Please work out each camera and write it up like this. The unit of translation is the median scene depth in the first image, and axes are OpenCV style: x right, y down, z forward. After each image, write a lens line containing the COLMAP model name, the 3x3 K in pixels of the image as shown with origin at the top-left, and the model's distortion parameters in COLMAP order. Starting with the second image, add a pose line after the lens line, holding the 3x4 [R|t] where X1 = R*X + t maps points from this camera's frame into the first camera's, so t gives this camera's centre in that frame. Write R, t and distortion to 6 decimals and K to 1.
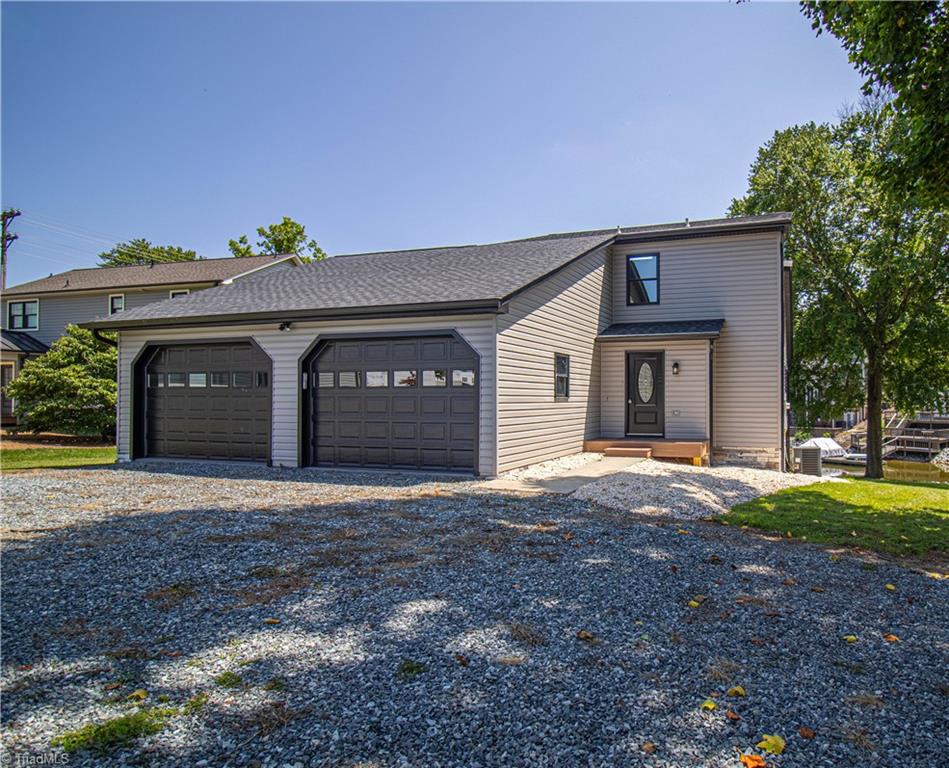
lens RADIAL K [[599.5, 0, 596.6], [0, 599.5, 394.6], [0, 0, 1]] dist [0.000374, -0.001699]
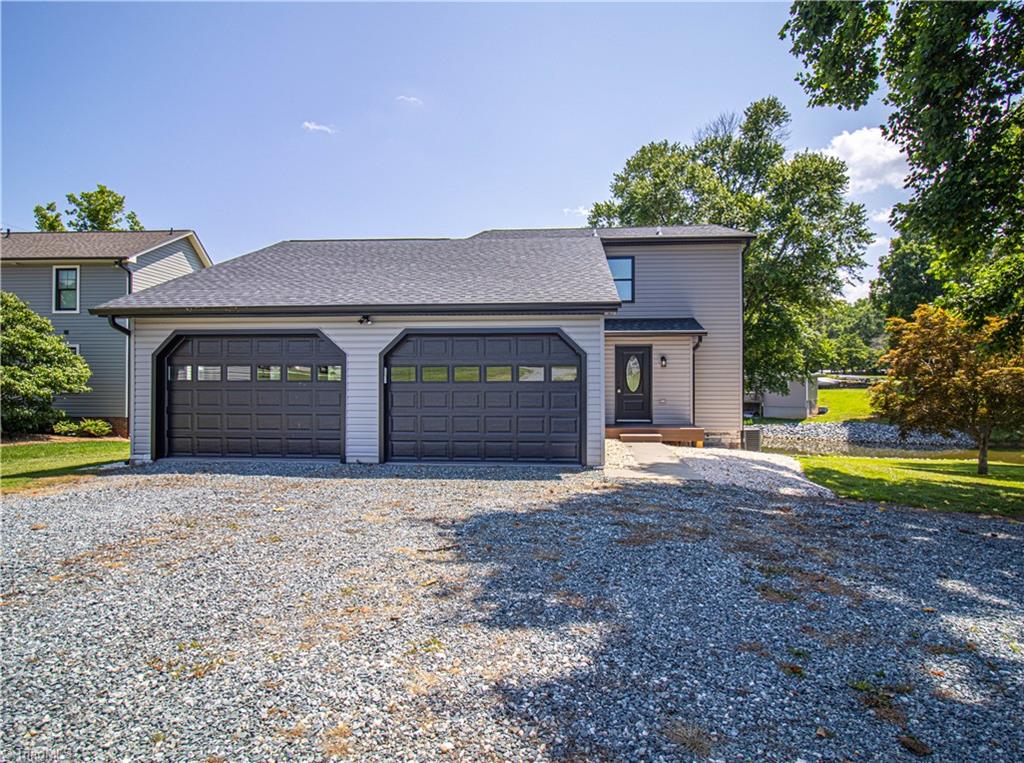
lens RADIAL K [[558.7, 0, 512.0], [0, 558.7, 381.5], [0, 0, 1]] dist [0.019824, 0.000101]
pose [[0.974868, -0.001821, 0.222775, -0.375646], [-0.000734, 0.999935, 0.011382, -0.017979], [-0.222782, -0.011260, 0.974803, 0.042077]]
